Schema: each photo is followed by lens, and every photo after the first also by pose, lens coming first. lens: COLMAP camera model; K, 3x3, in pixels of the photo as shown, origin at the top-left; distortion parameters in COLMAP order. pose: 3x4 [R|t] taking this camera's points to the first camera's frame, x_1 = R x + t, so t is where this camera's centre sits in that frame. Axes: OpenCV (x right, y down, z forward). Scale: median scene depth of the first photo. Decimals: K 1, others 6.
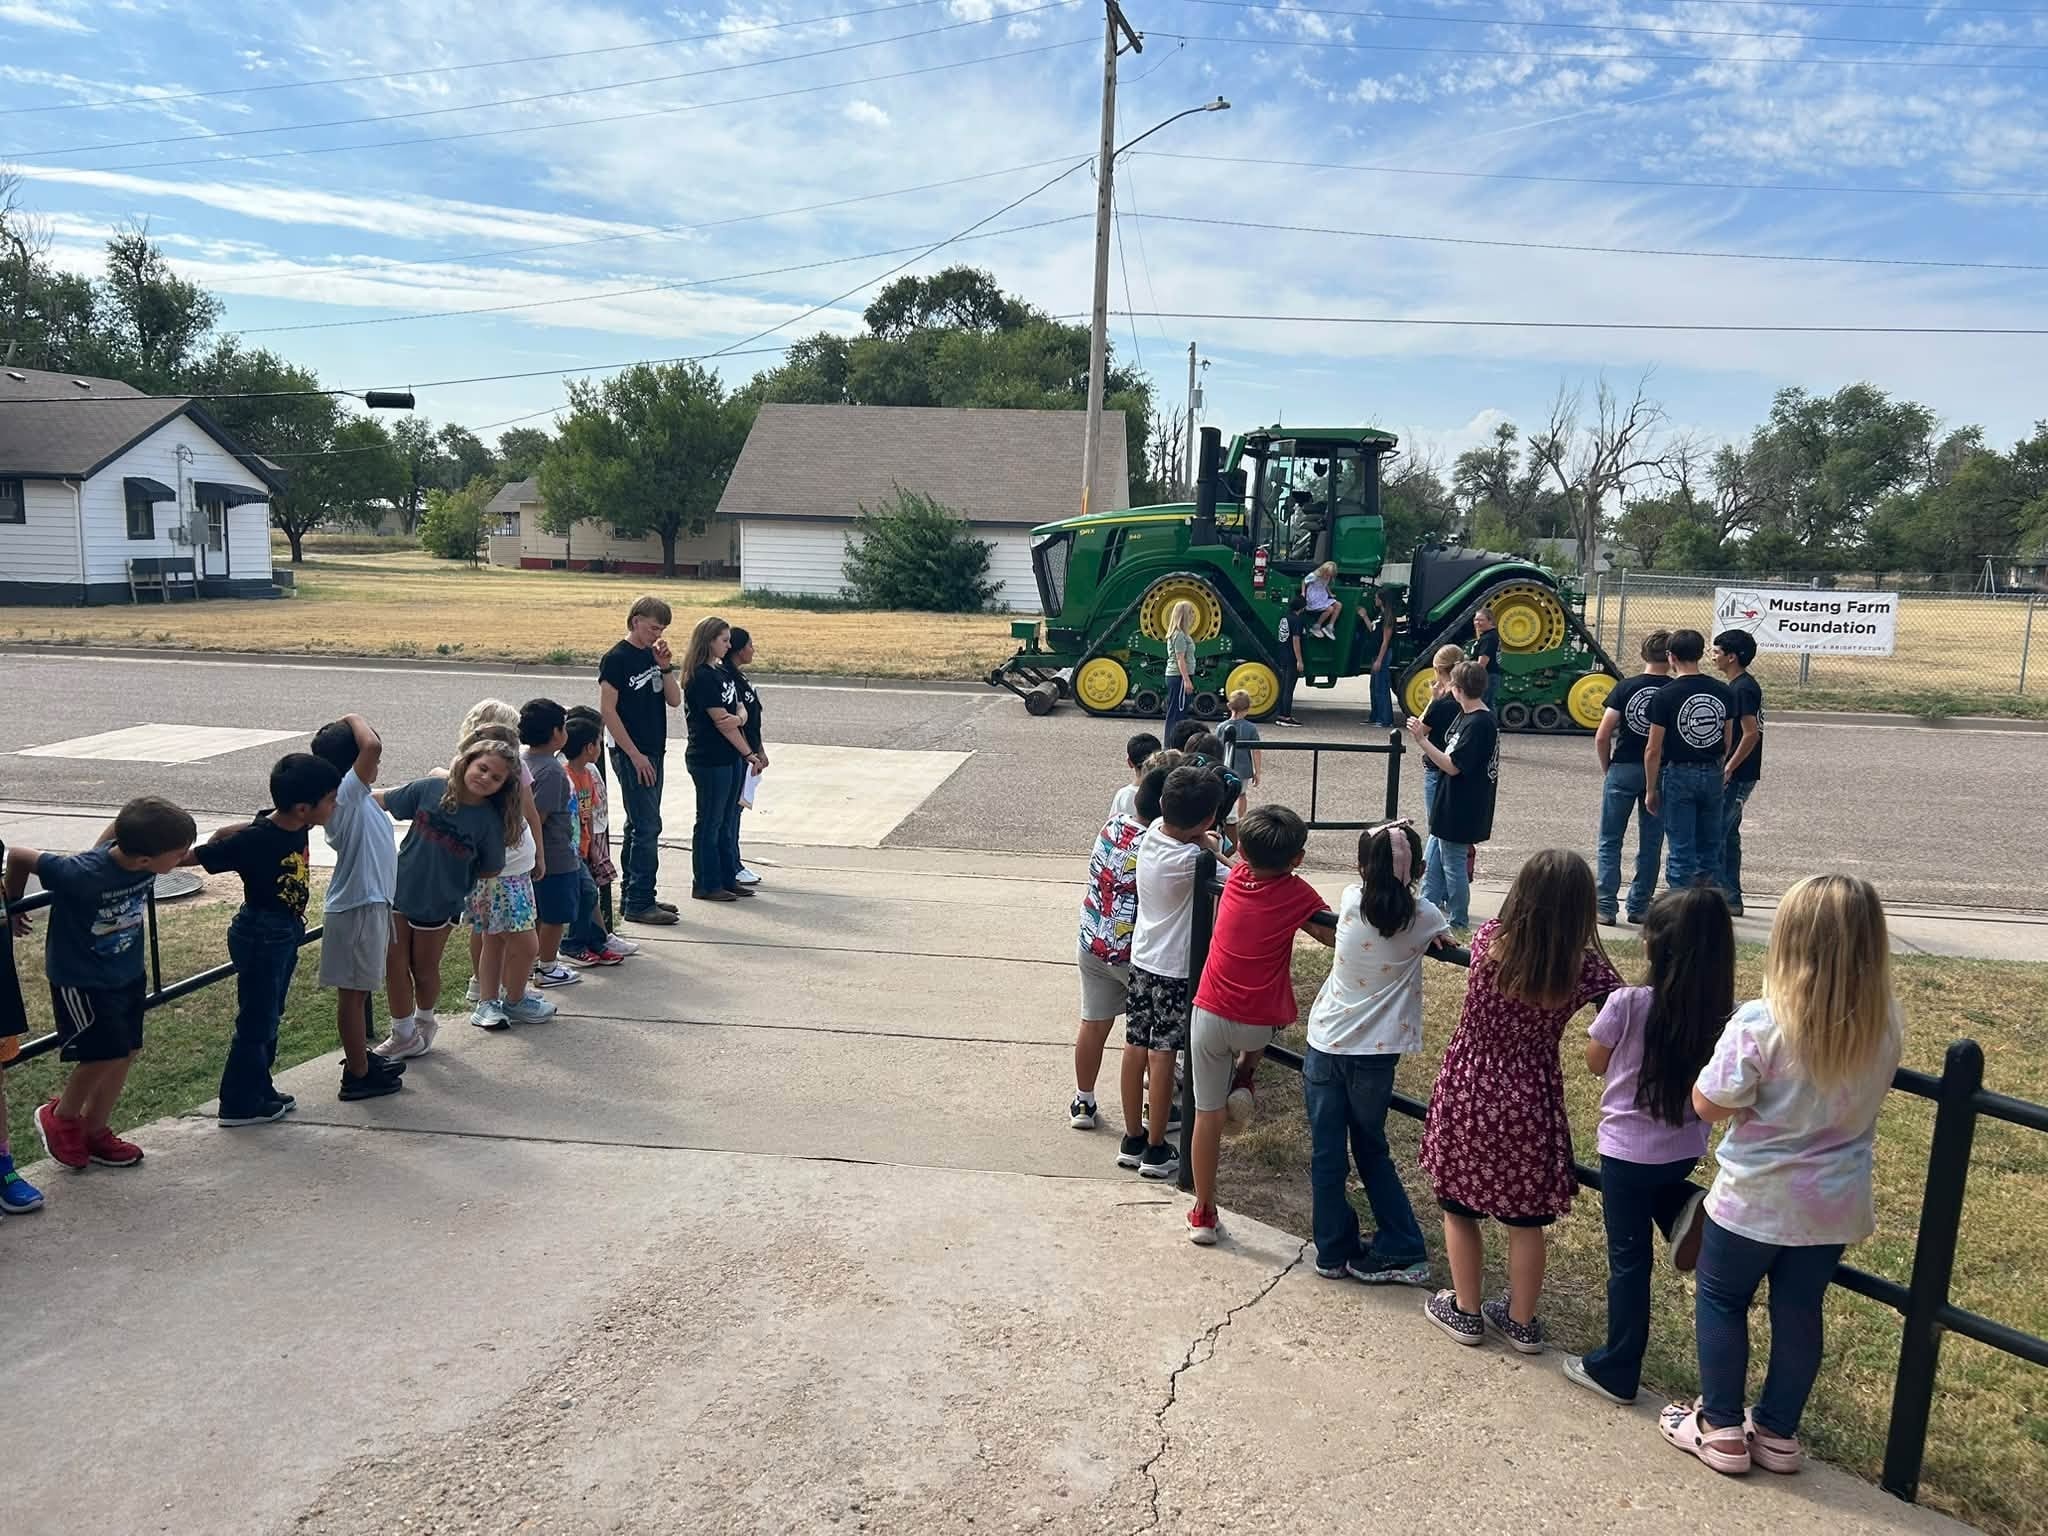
lens RADIAL K [[1493.9, 0, 1025.6], [0, 1493.9, 753.8], [0, 0, 1]] dist [0.023229, -0.007094]
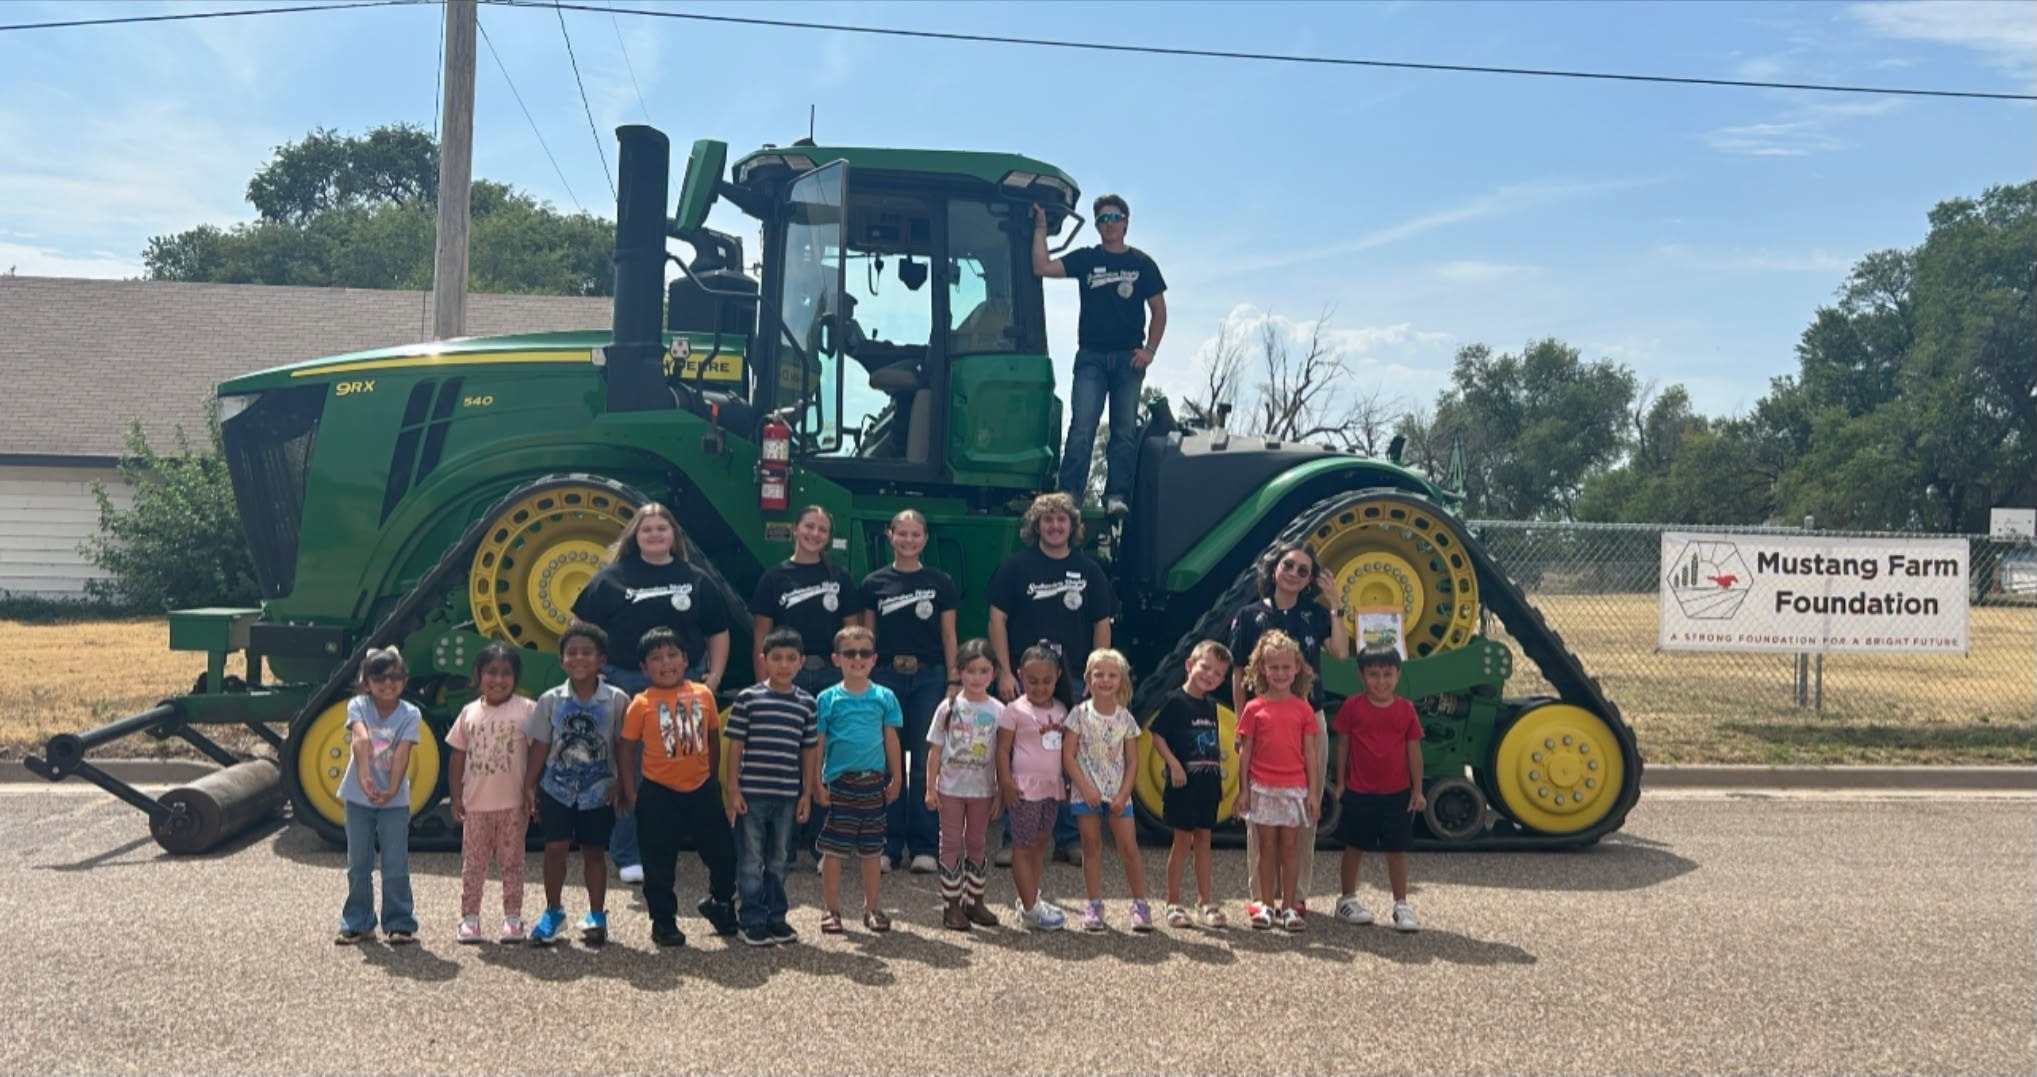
lens RADIAL K [[1664.2, 0, 1006.1], [0, 1664.2, 580.8], [0, 0, 1]] dist [0.043274, -0.010076]
pose [[0.971869, -0.009809, 0.235317, 0.043585], [0.039689, 0.991665, -0.122580, -0.013666], [-0.232153, 0.128471, 0.964158, 0.216017]]
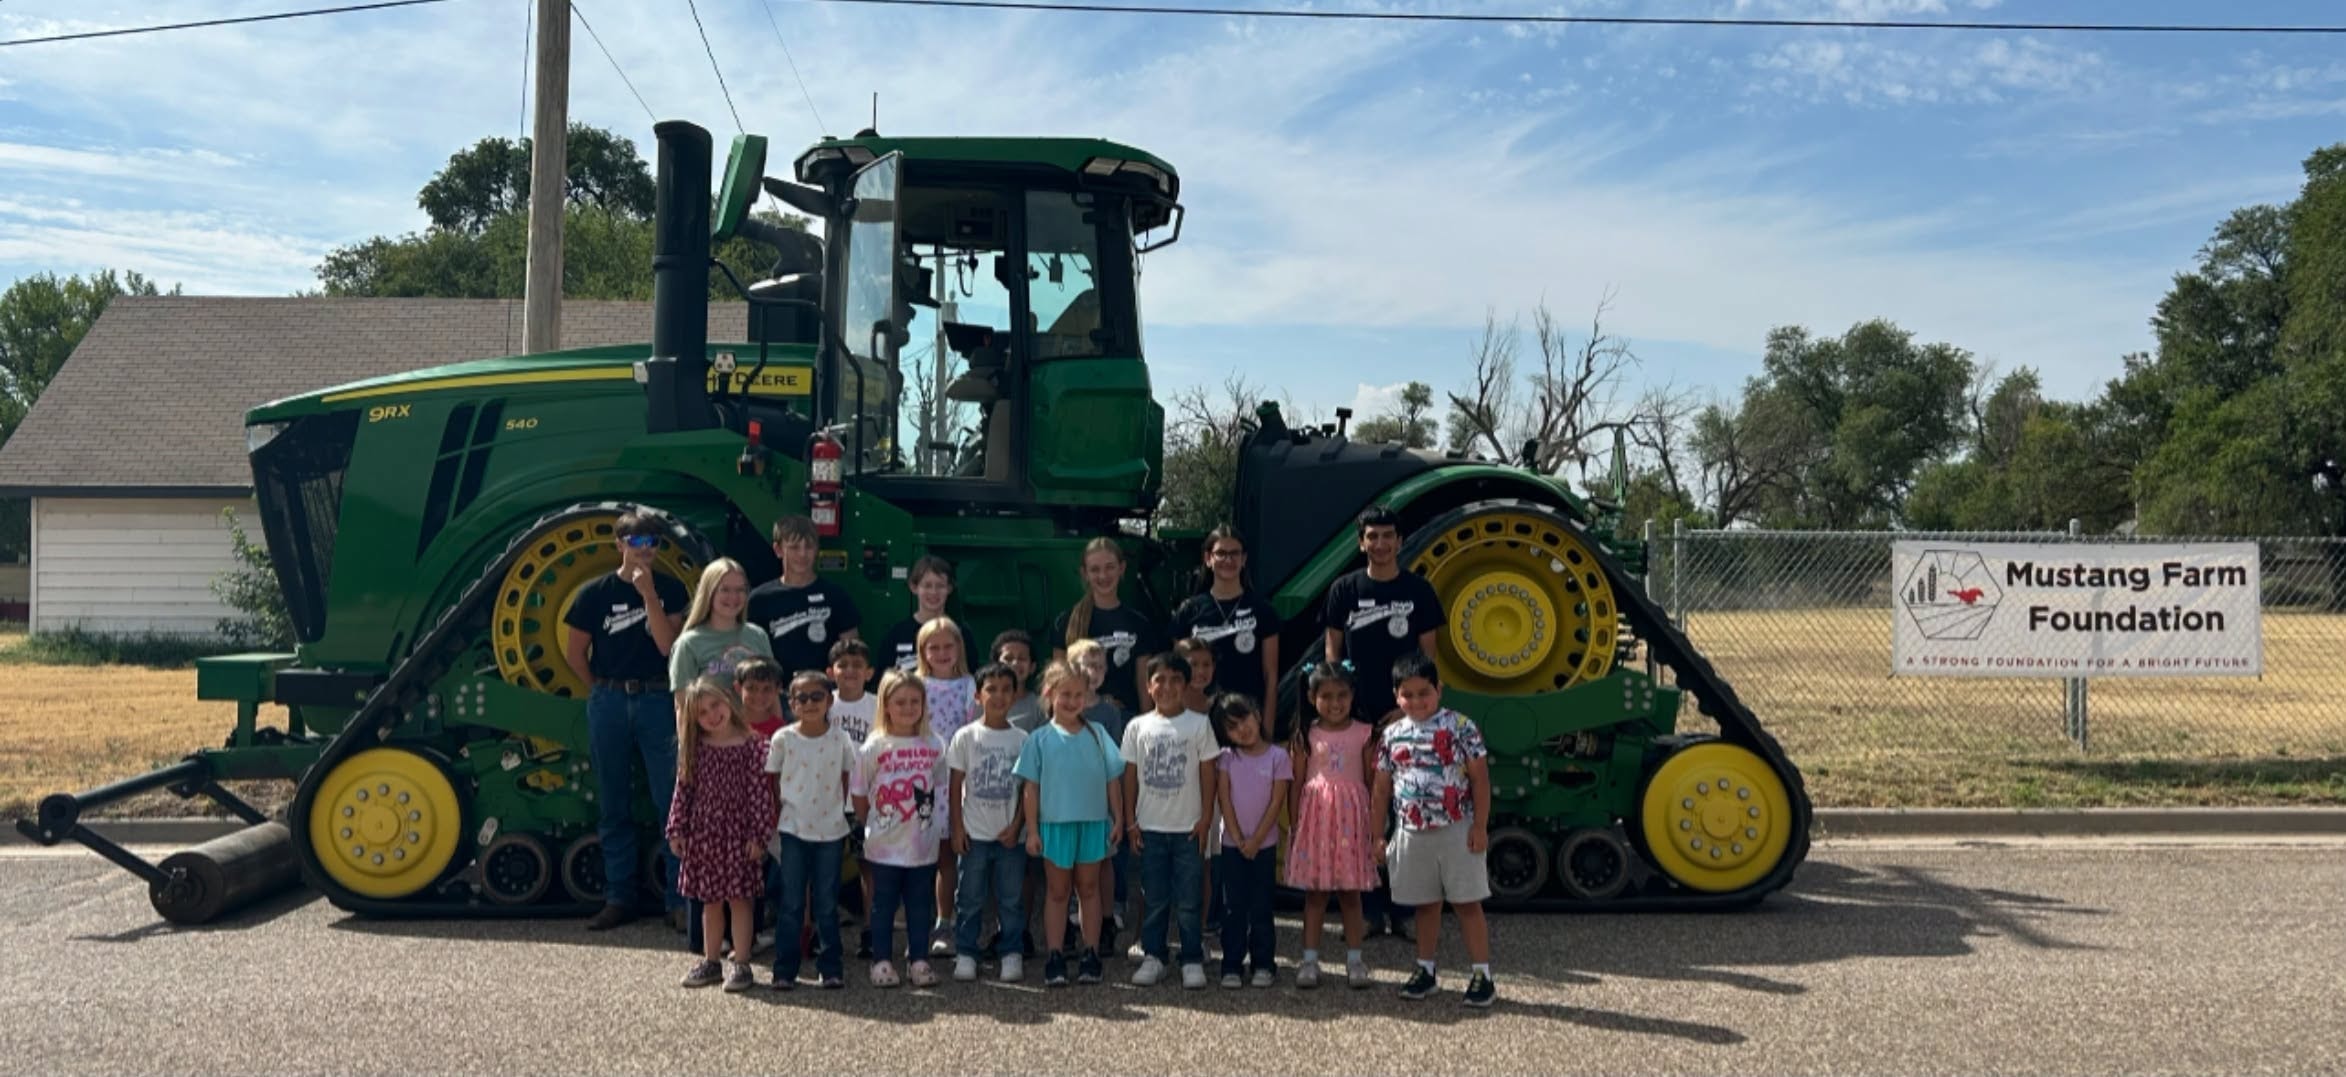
lens RADIAL K [[1860.7, 0, 1167.9], [0, 1860.7, 534.0], [0, 0, 1]] dist [0.041658, -0.024229]
pose [[0.985090, -0.019387, 0.170946, 0.063548], [0.047356, 0.985803, -0.161090, -0.013666], [-0.165396, 0.166783, 0.972022, 0.211637]]
